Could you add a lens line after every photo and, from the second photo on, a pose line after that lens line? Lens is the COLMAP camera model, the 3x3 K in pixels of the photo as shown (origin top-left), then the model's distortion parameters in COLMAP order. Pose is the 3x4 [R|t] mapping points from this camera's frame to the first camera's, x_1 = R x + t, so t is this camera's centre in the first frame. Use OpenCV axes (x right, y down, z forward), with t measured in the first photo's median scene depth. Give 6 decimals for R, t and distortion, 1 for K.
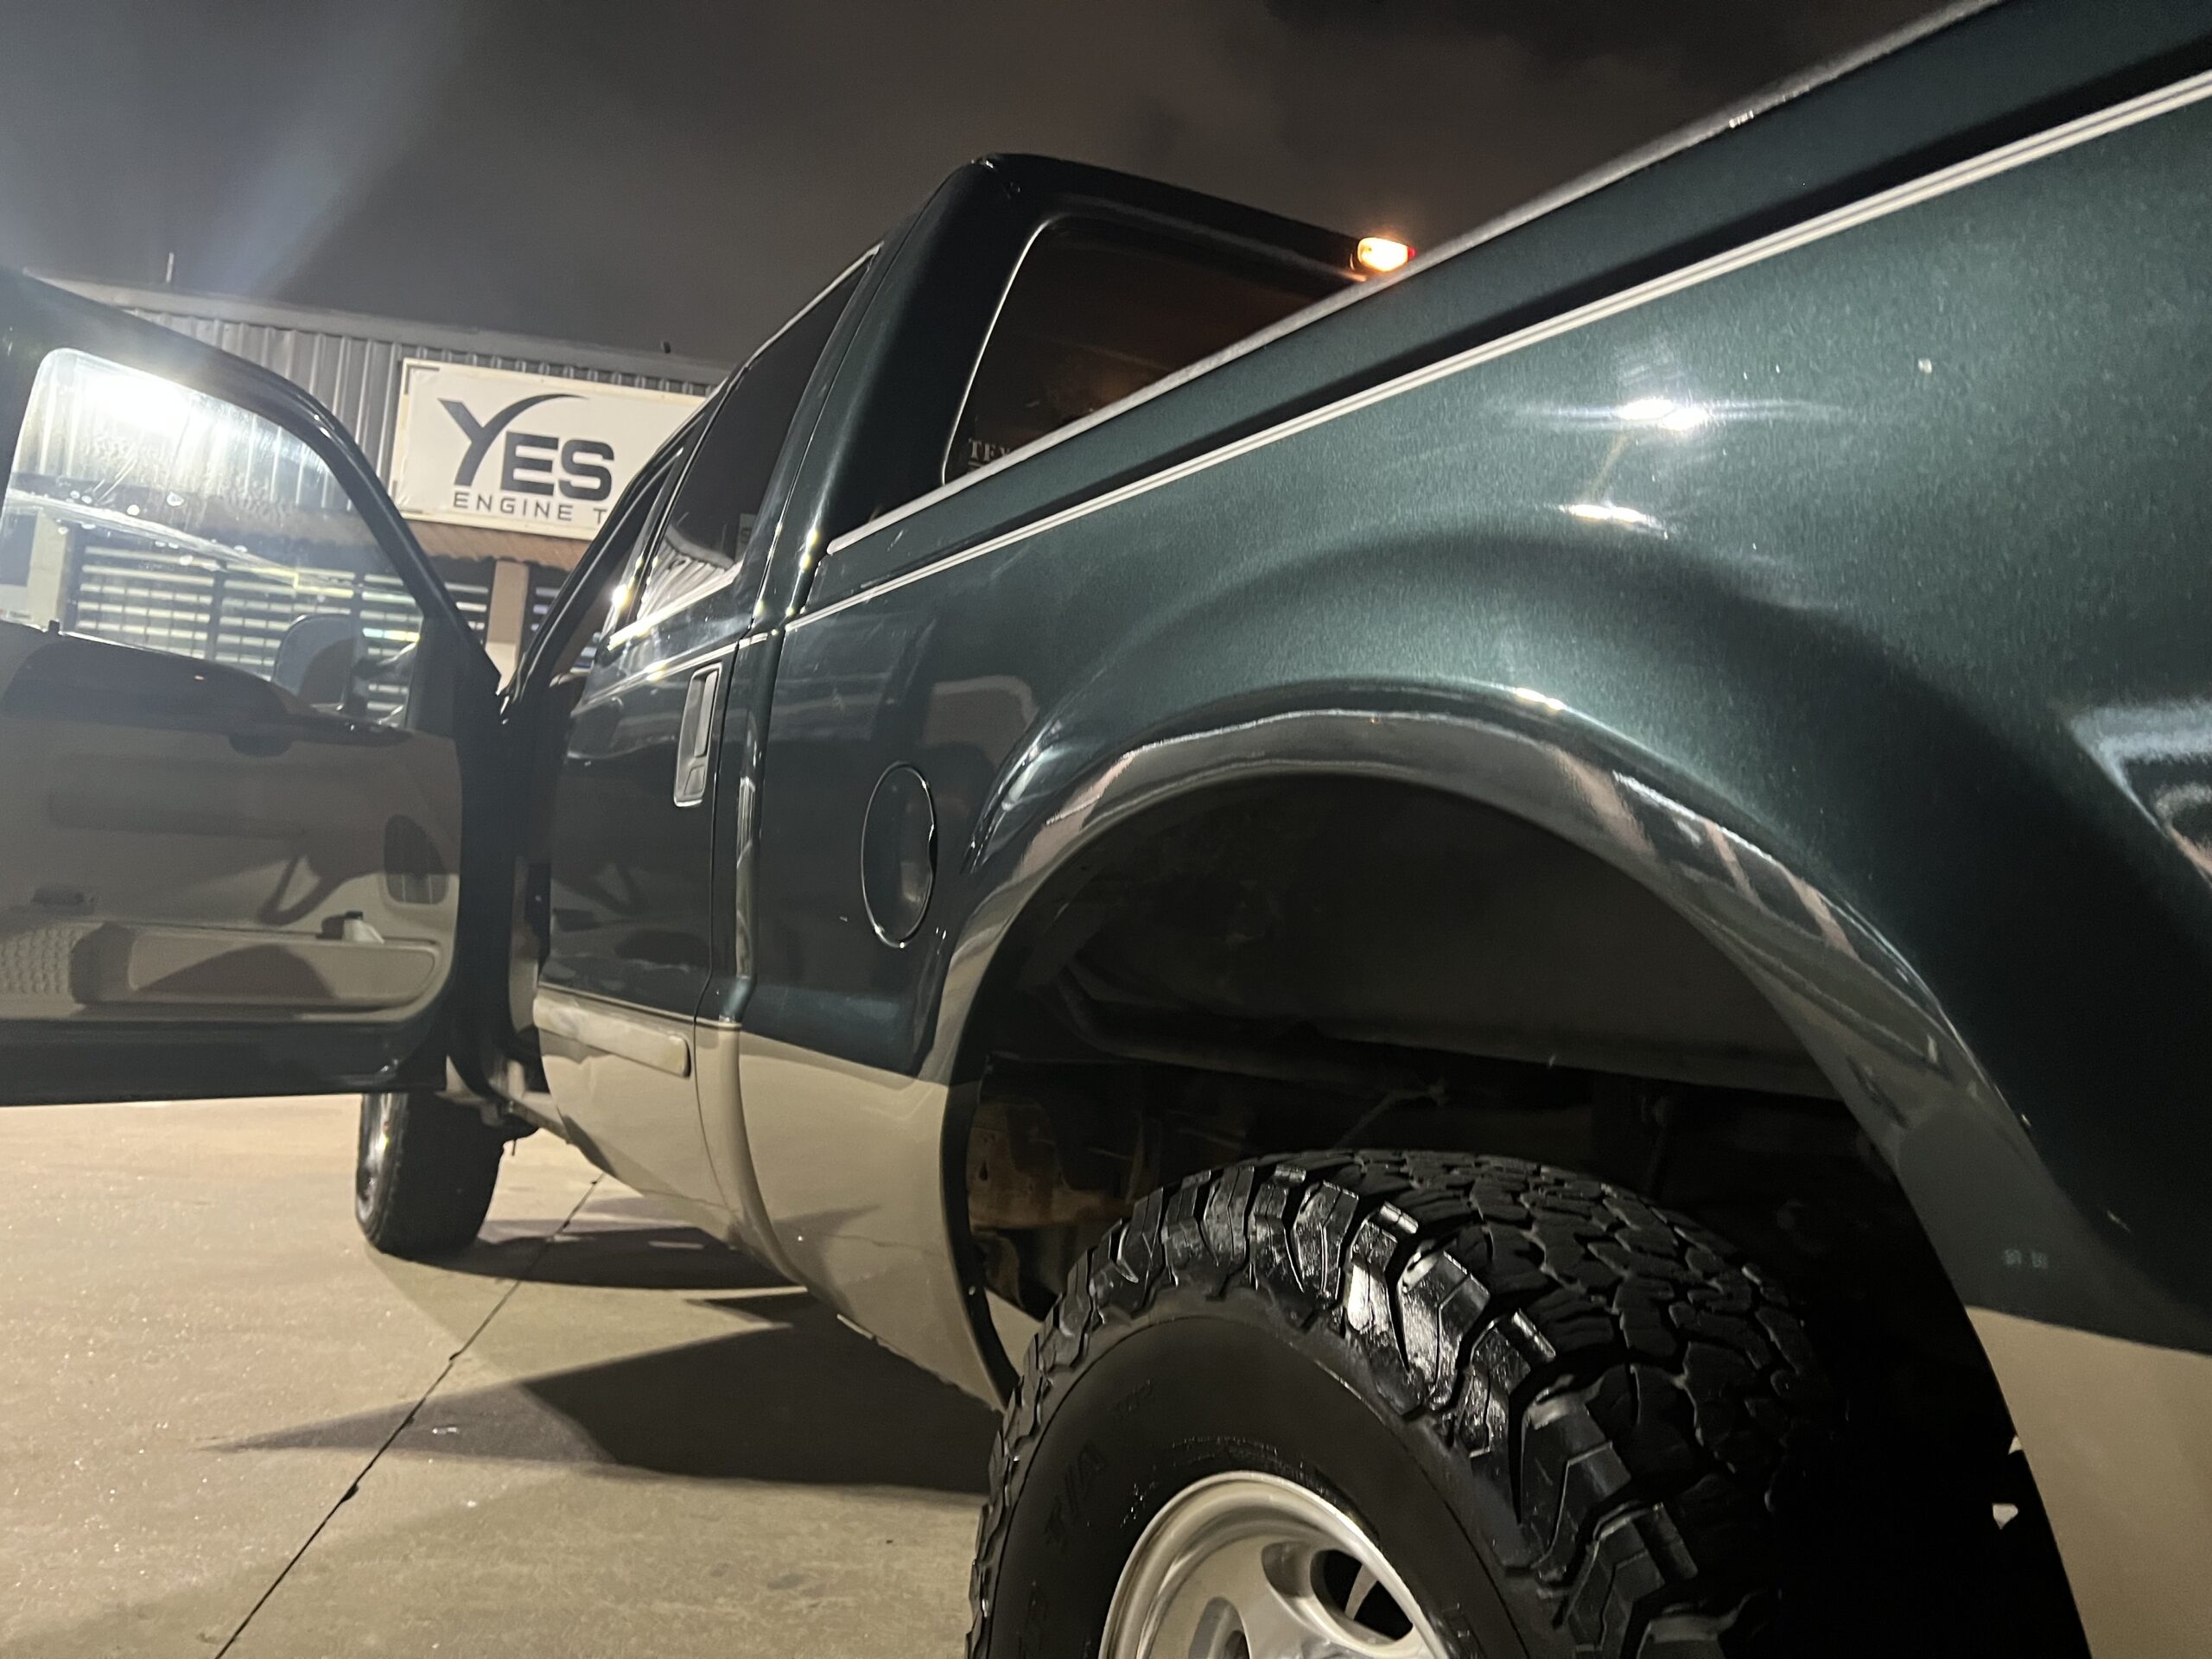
lens RADIAL K [[1671.2, 0, 1084.3], [0, 1671.2, 812.8], [0, 0, 1]] dist [0.029258, -0.031926]
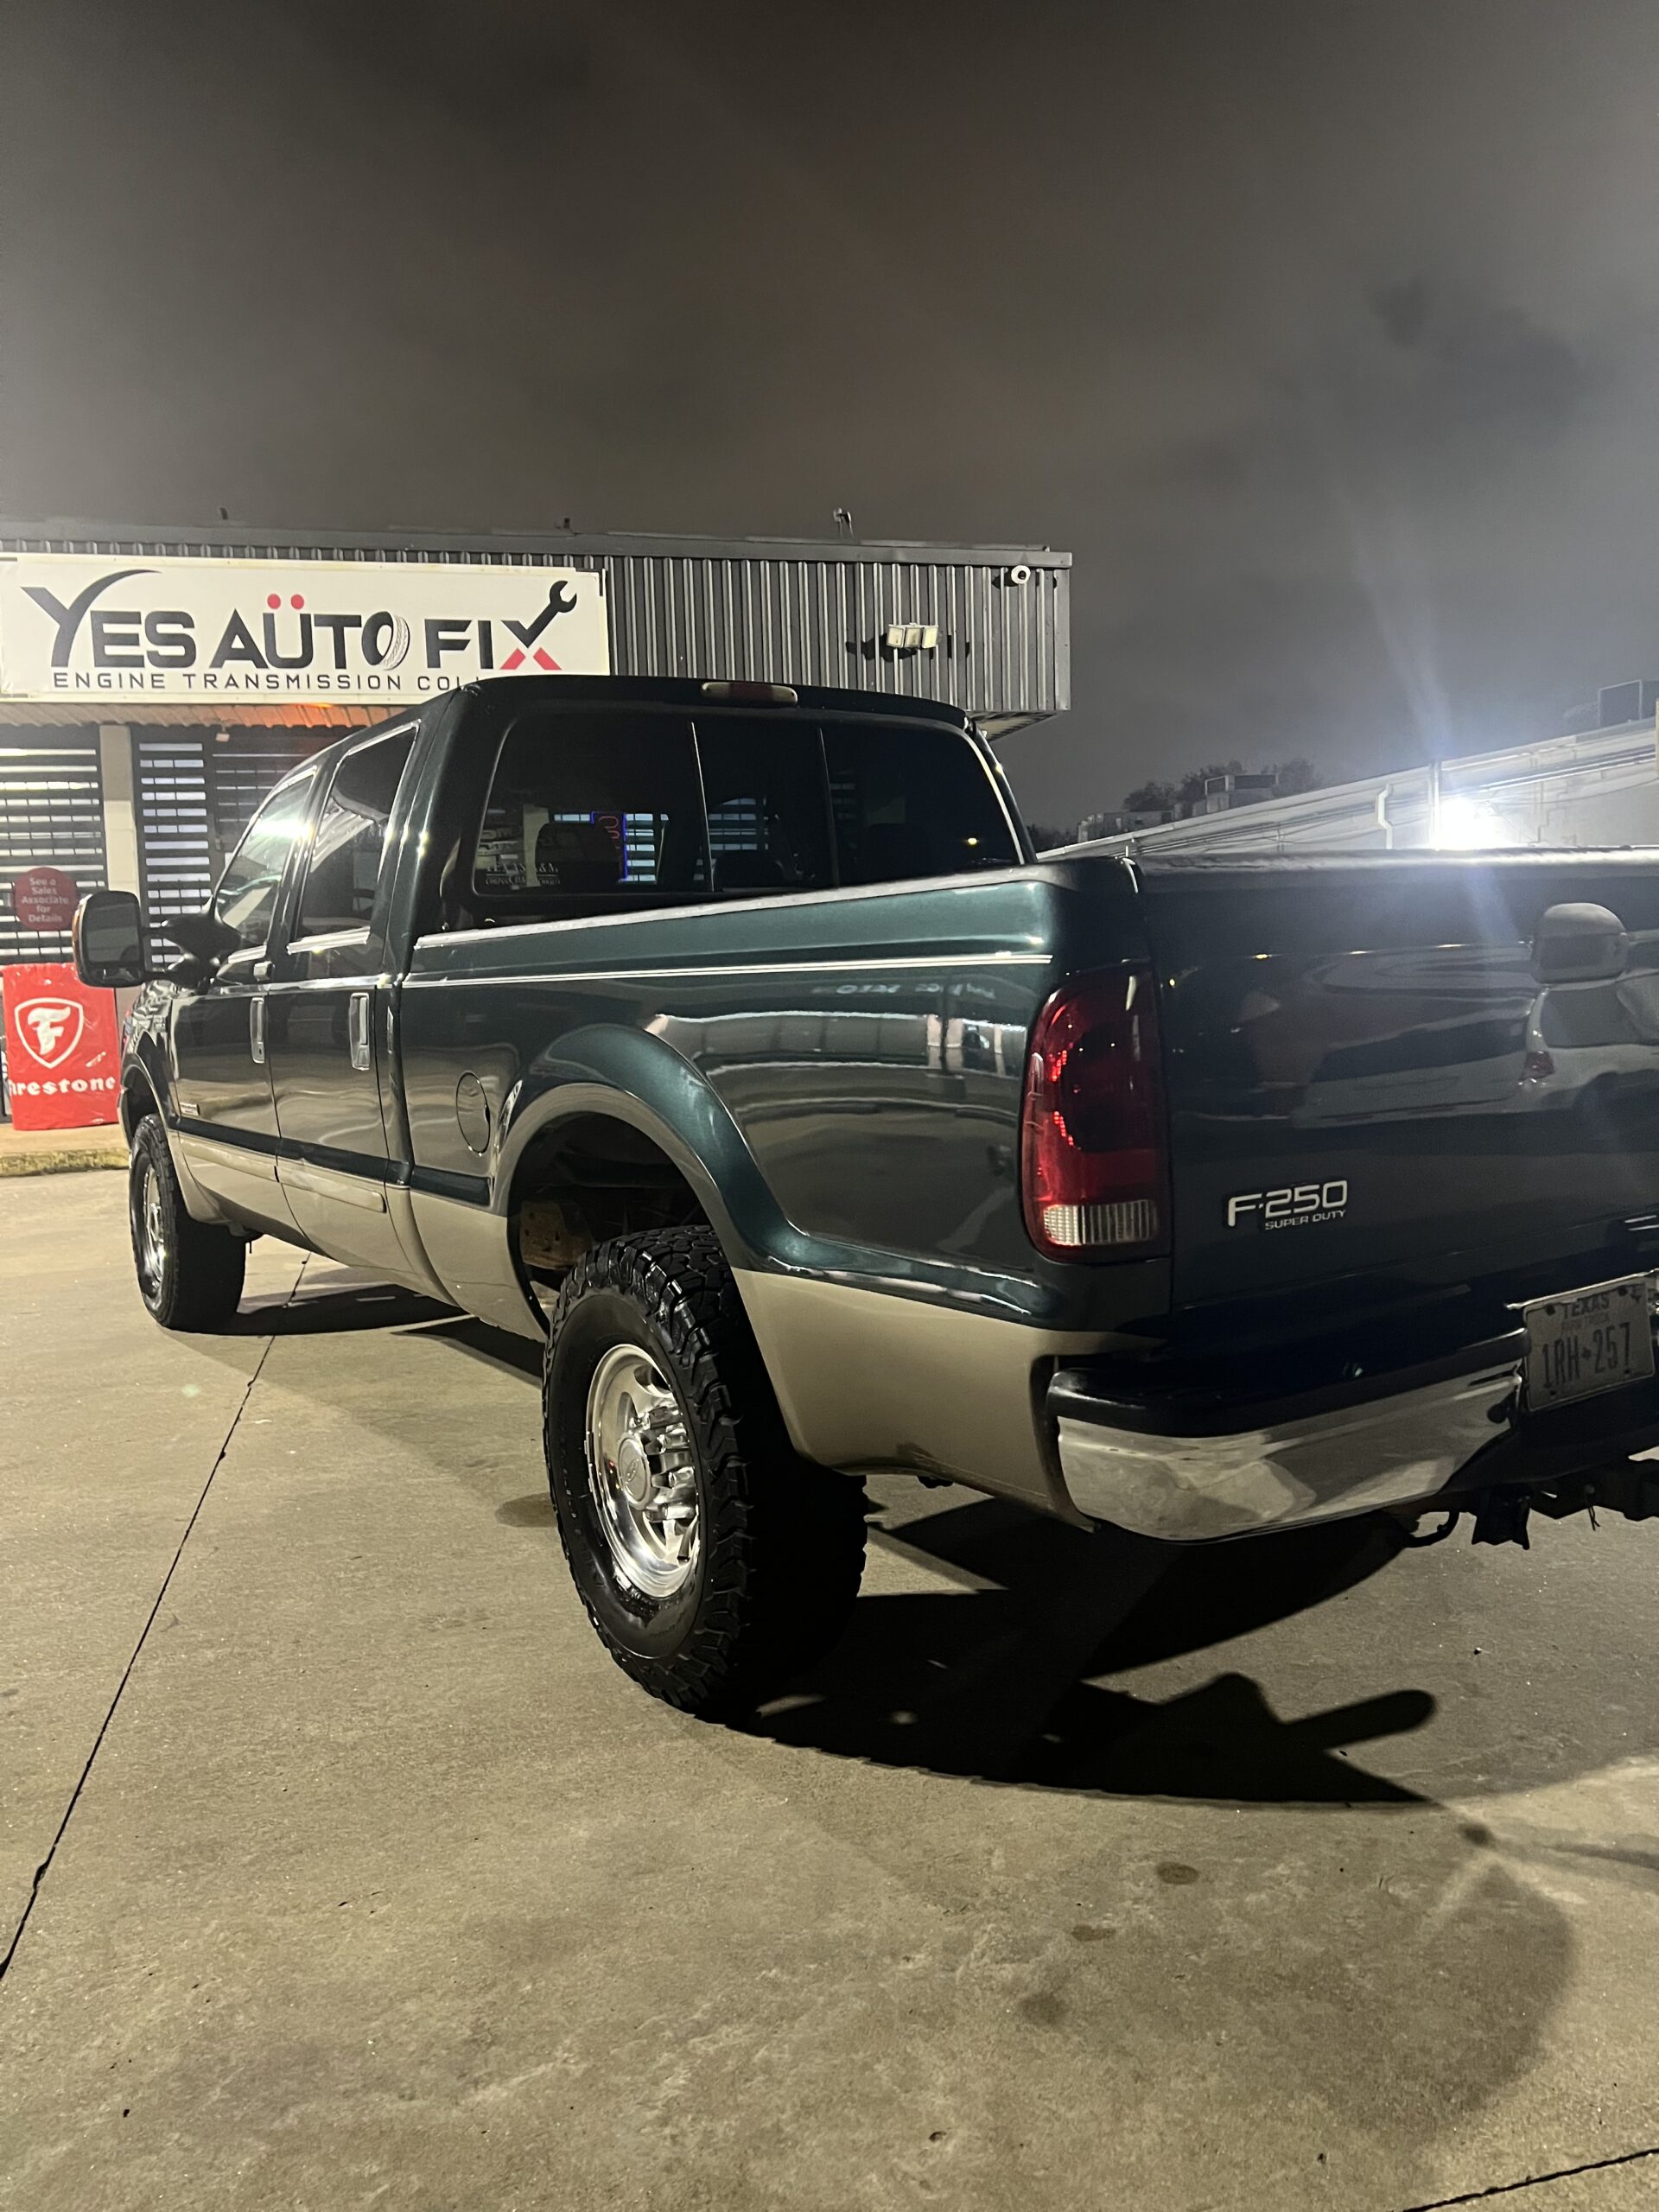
lens RADIAL K [[1671.2, 0, 841.1], [0, 1671.2, 1116.0], [0, 0, 1]] dist [0.029258, -0.031926]
pose [[0.990717, -0.120871, 0.062210, 0.034616], [0.108214, 0.978199, 0.177248, -0.045980], [-0.082277, -0.168870, 0.982198, -0.179019]]
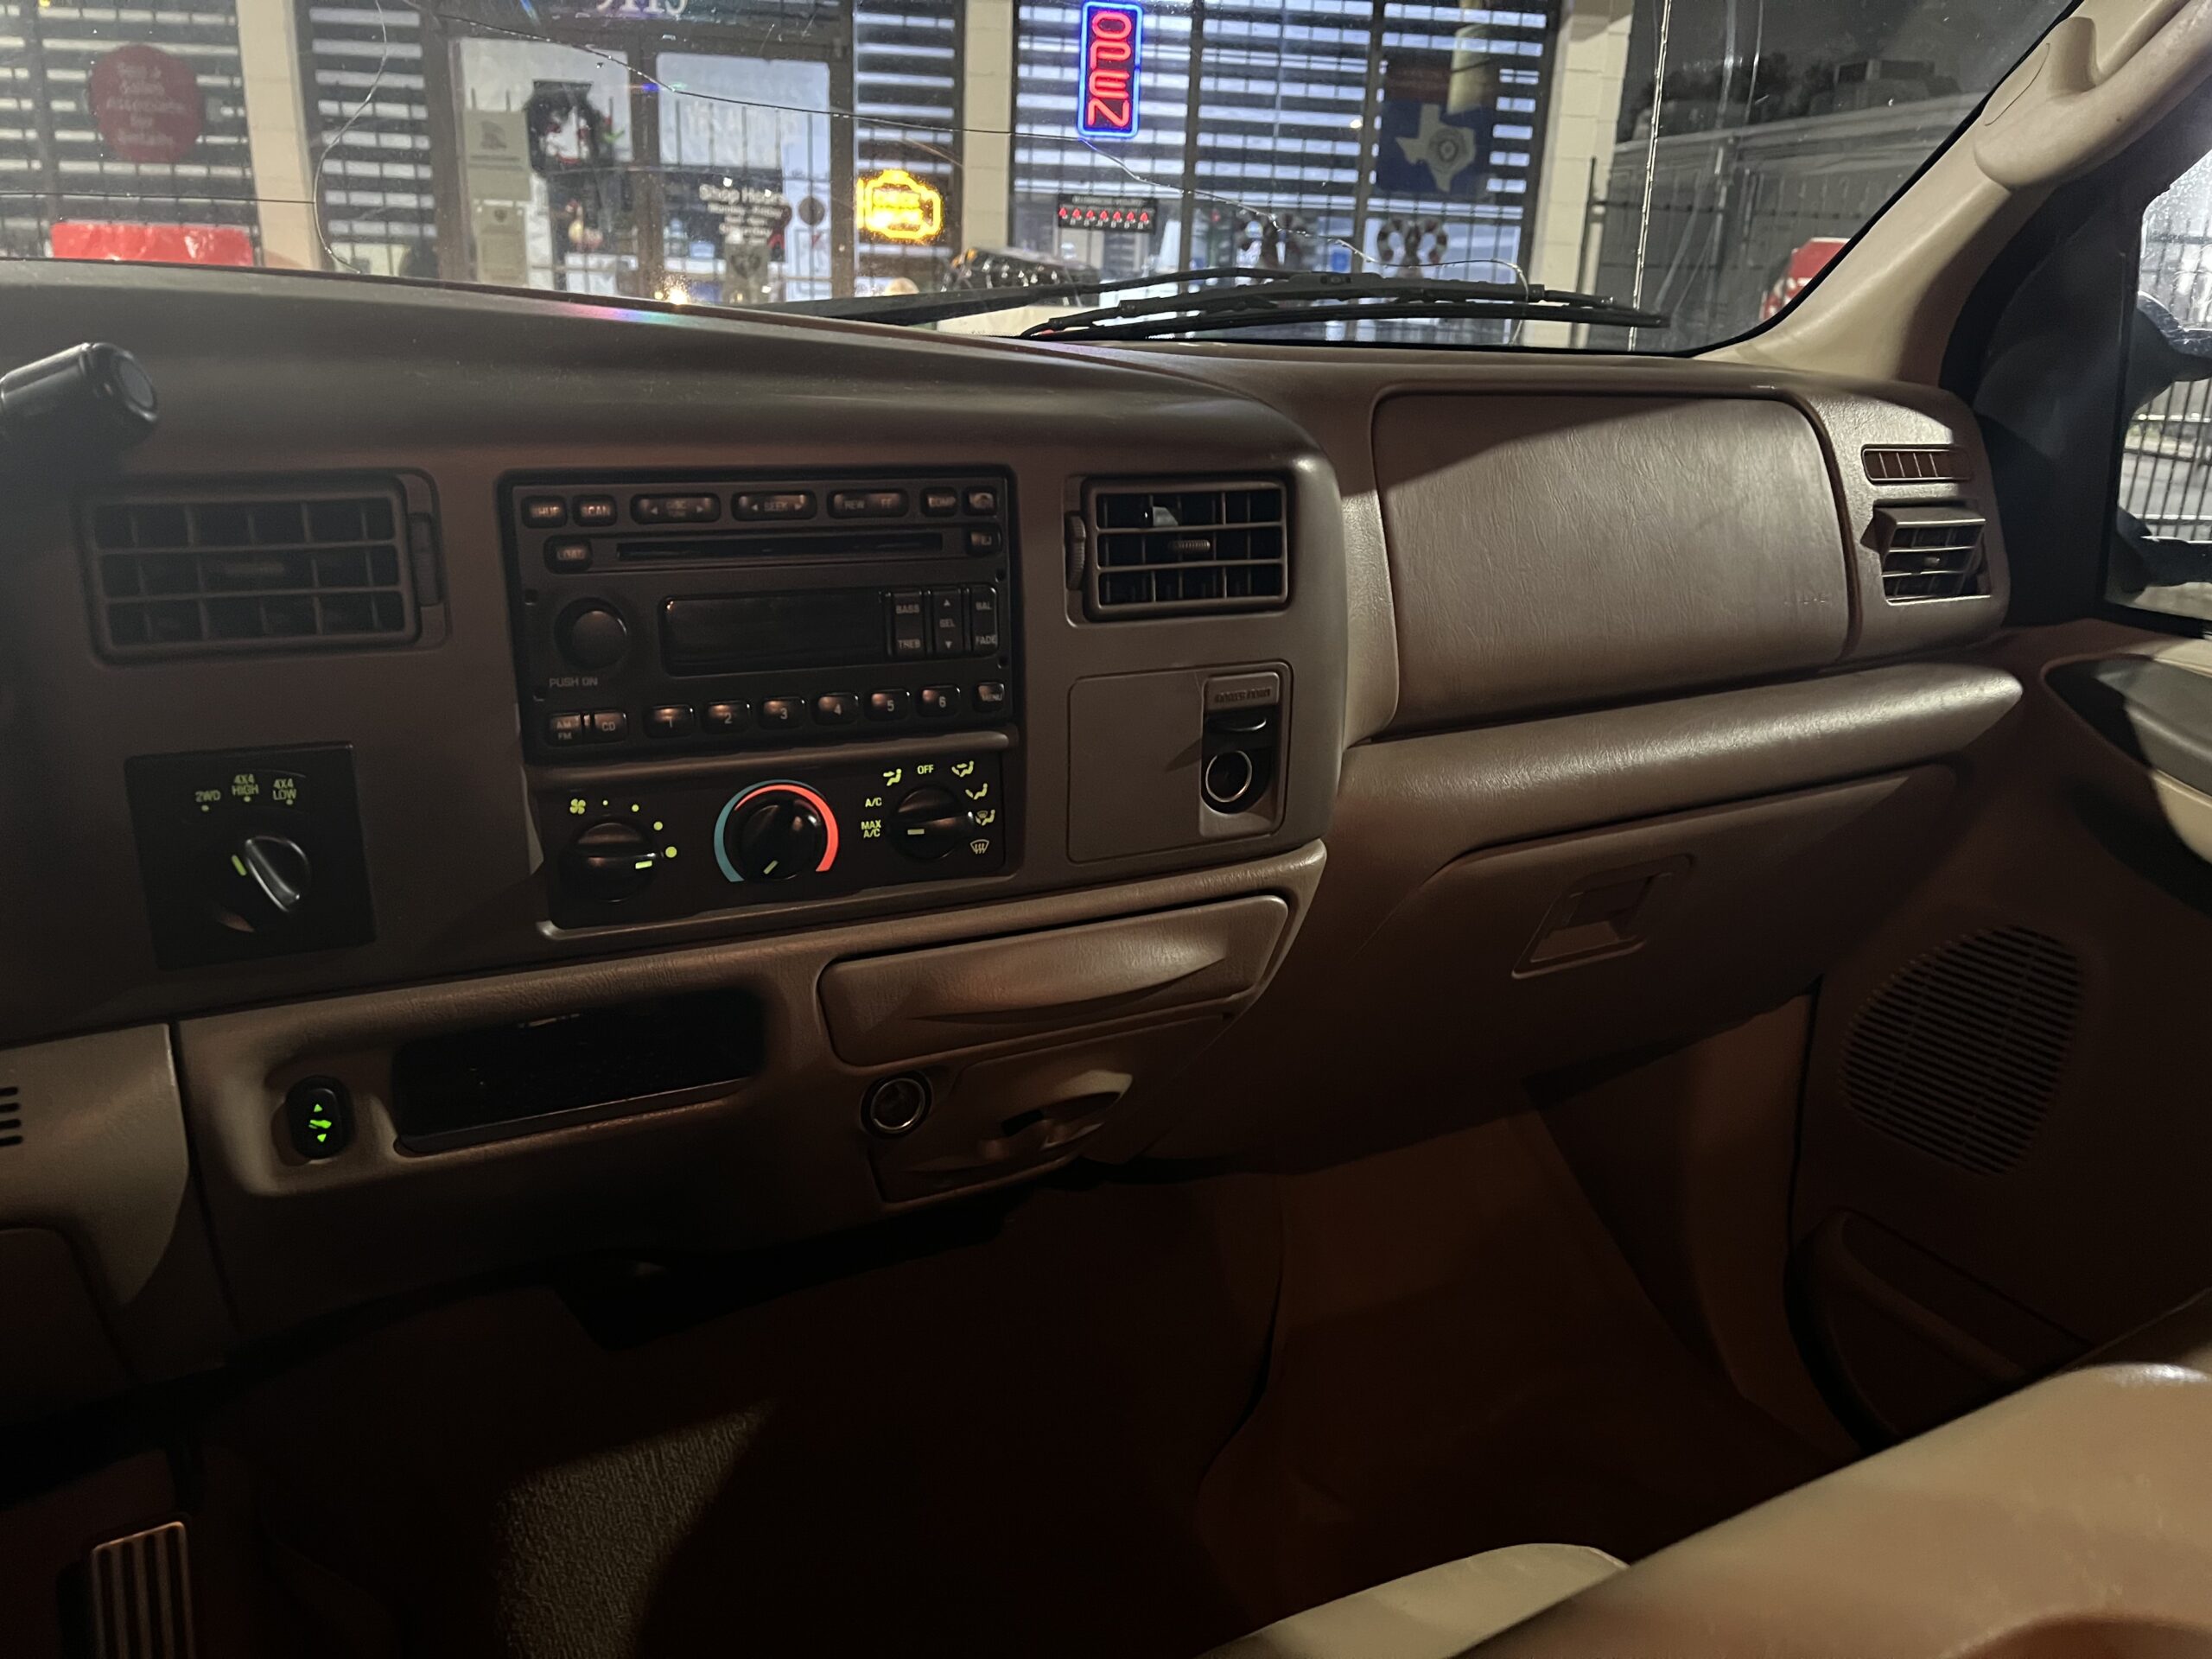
lens RADIAL K [[1671.2, 0, 1122.8], [0, 1671.2, 832.8], [0, 0, 1]] dist [0.029258, -0.031926]
pose [[0.999088, -0.036798, -0.021648, -0.028526], [0.042391, 0.915286, 0.400568, -0.031749], [0.005074, -0.401121, 0.916011, 0.325115]]
